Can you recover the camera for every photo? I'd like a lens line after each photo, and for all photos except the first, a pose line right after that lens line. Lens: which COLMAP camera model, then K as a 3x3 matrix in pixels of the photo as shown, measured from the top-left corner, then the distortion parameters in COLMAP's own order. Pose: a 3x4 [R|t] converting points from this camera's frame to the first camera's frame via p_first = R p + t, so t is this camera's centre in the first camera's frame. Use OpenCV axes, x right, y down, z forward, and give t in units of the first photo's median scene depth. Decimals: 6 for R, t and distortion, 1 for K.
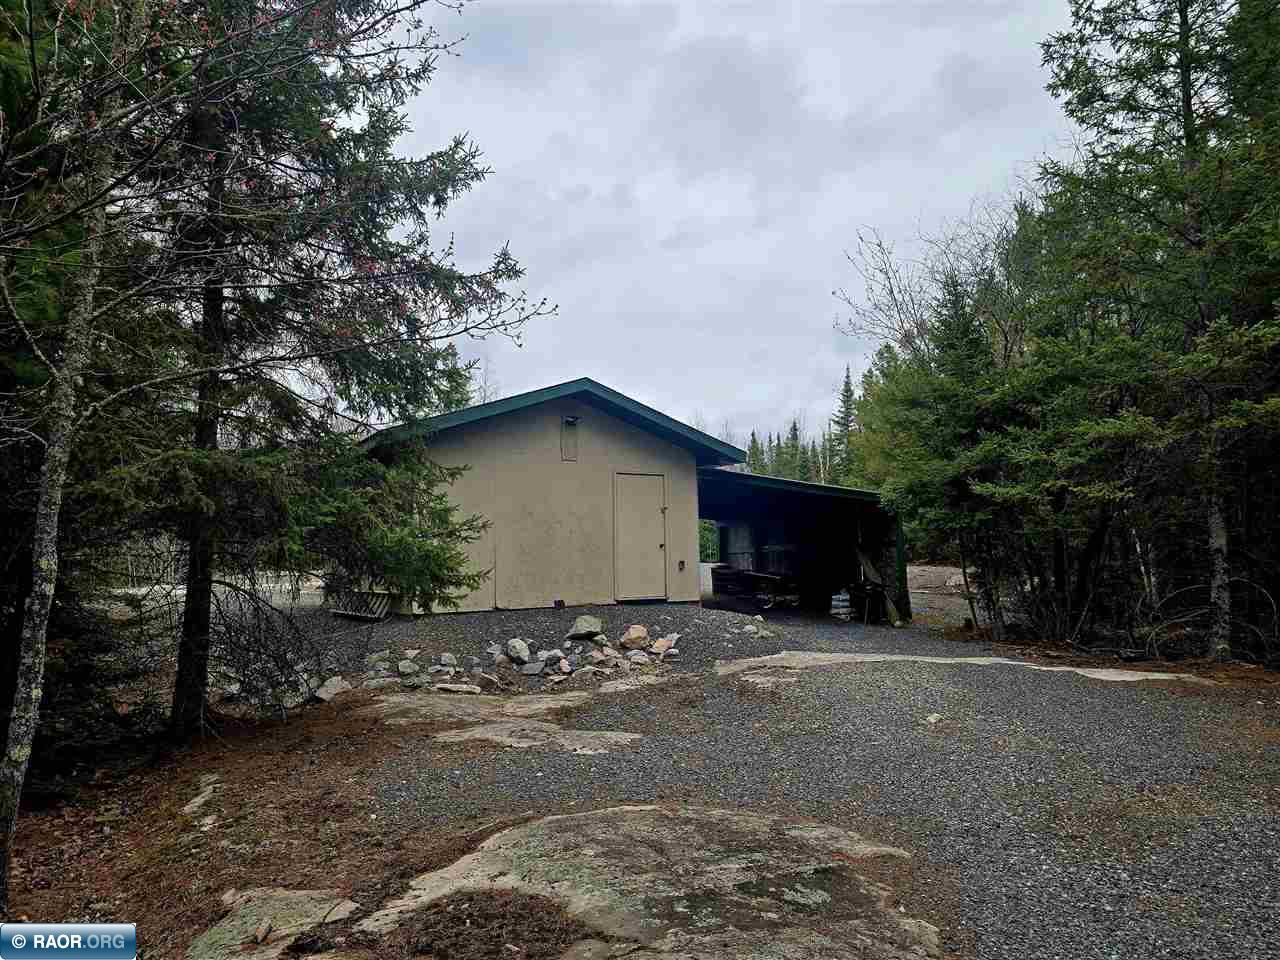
lens RADIAL K [[853.3, 0, 630.6], [0, 853.3, 488.5], [0, 0, 1]] dist [0.066912, -0.061680]
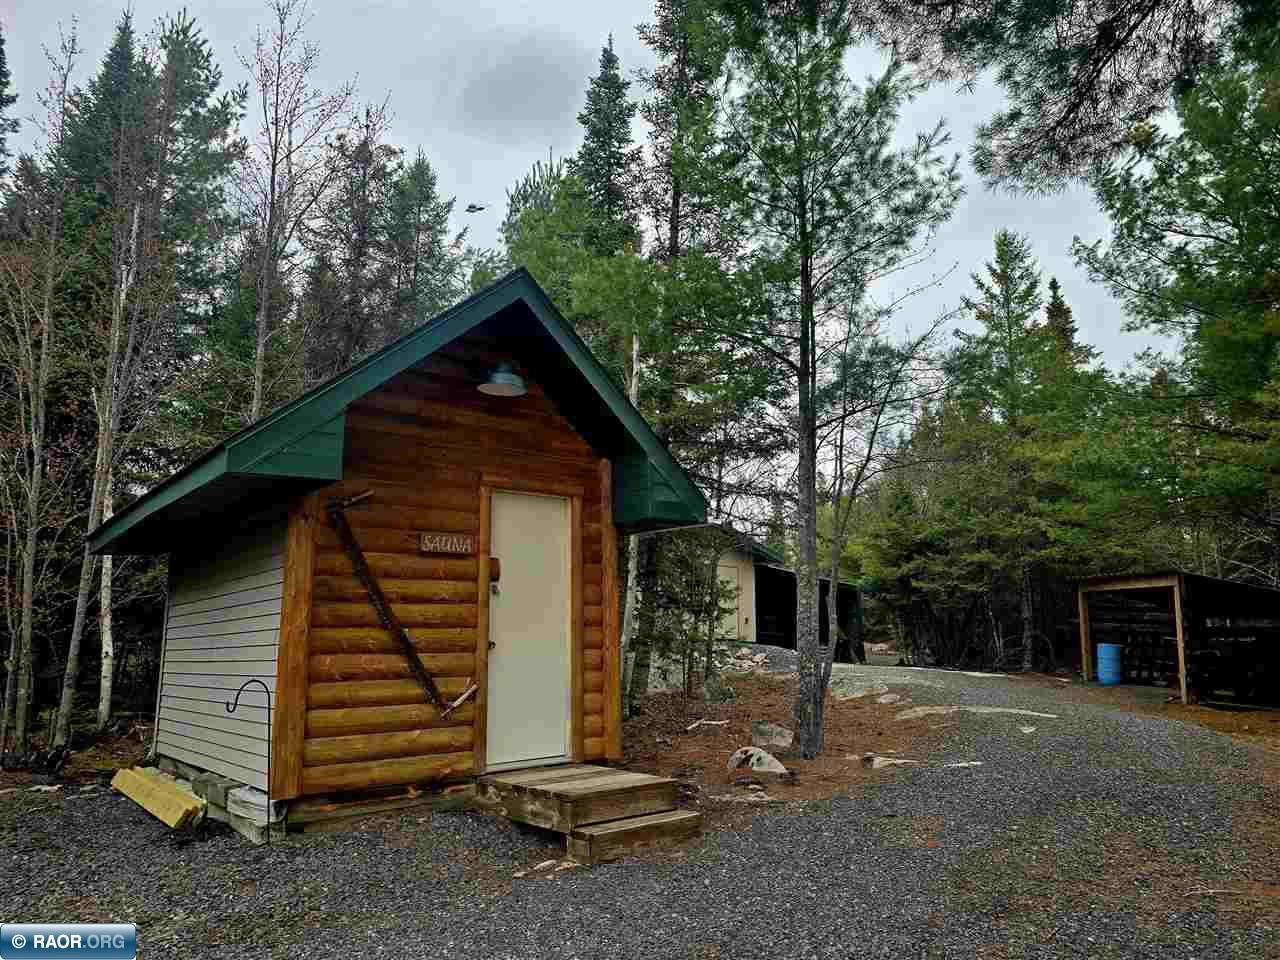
lens RADIAL K [[857.3, 0, 632.2], [0, 857.3, 503.0], [0, 0, 1]] dist [0.069896, -0.108795]
pose [[0.991141, 0.052828, 0.121858, -0.495103], [-0.042366, 0.995316, -0.086903, 0.015199], [-0.125878, 0.080970, 0.988736, -0.901697]]
